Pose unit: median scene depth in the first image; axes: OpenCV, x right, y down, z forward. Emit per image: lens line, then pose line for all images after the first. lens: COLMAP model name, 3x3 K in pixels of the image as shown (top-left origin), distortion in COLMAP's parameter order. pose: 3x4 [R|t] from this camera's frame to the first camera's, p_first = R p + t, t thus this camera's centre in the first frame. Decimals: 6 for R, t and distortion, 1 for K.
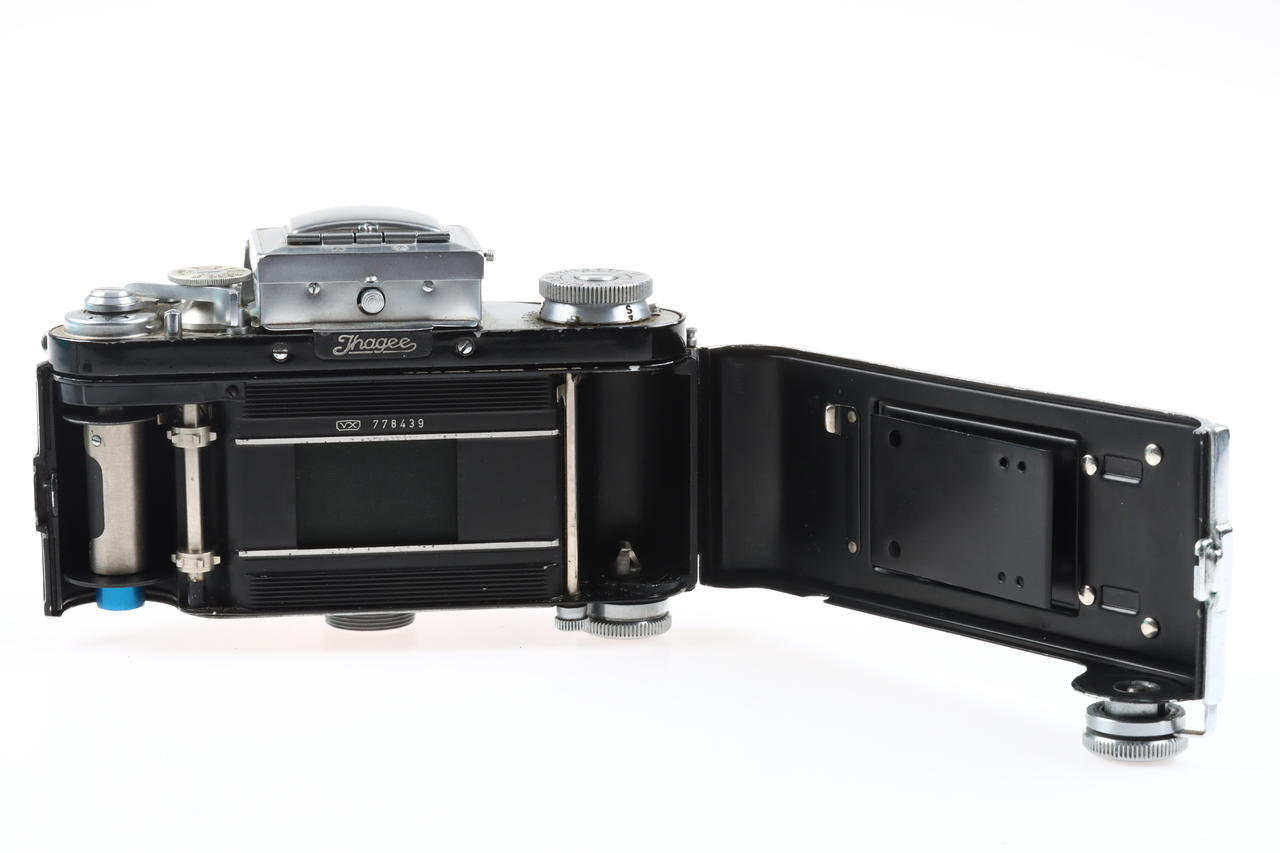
lens RADIAL K [[4151.1, 0, 640.0], [0, 4151.1, 426.5], [0, 0, 1]] dist [0.029901, 3.165069]
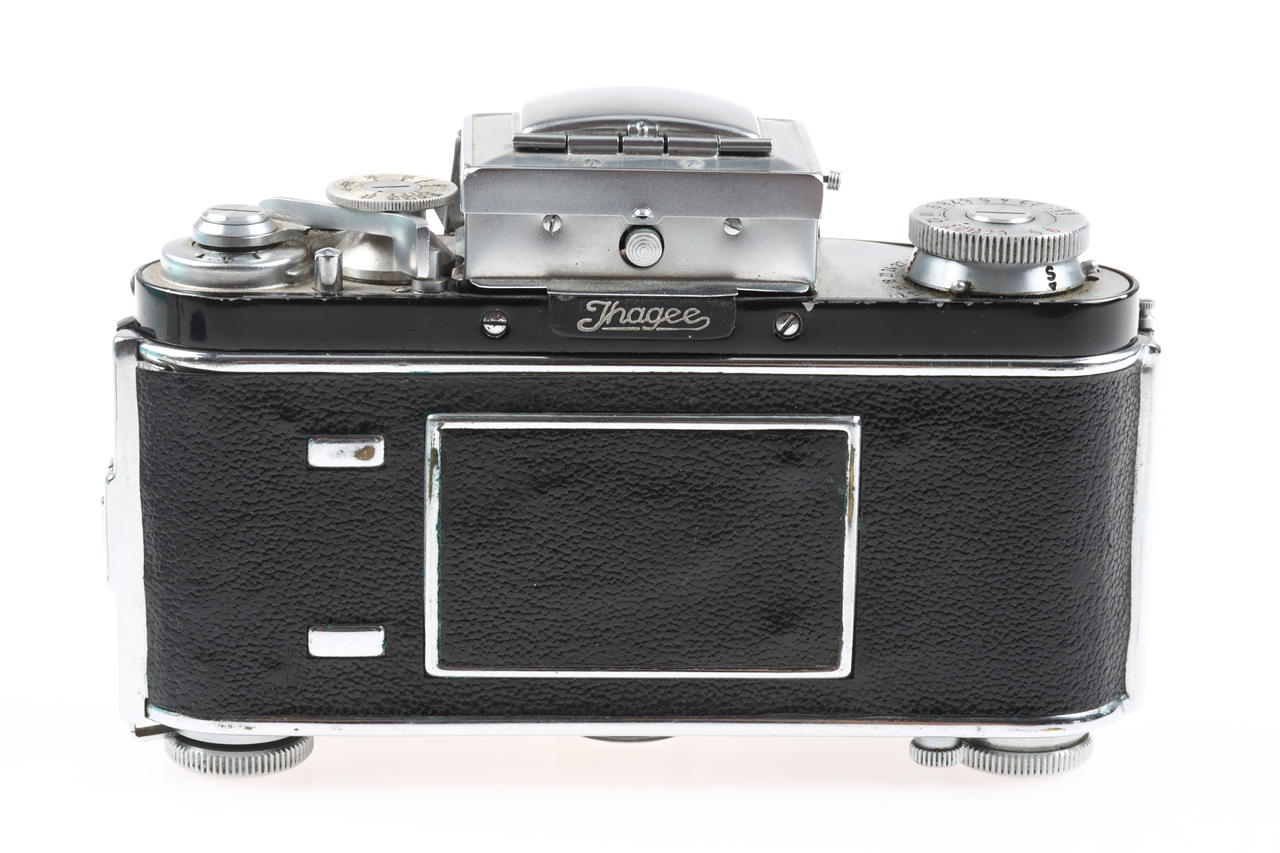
lens RADIAL K [[4151.1, 0, 640.0], [0, 4151.1, 426.5], [0, 0, 1]] dist [0.029901, 3.165069]
pose [[0.995433, 0.047236, -0.082963, -0.011394], [-0.041253, 0.996522, 0.072406, -0.048473], [0.086094, -0.068653, 0.993919, 0.370717]]
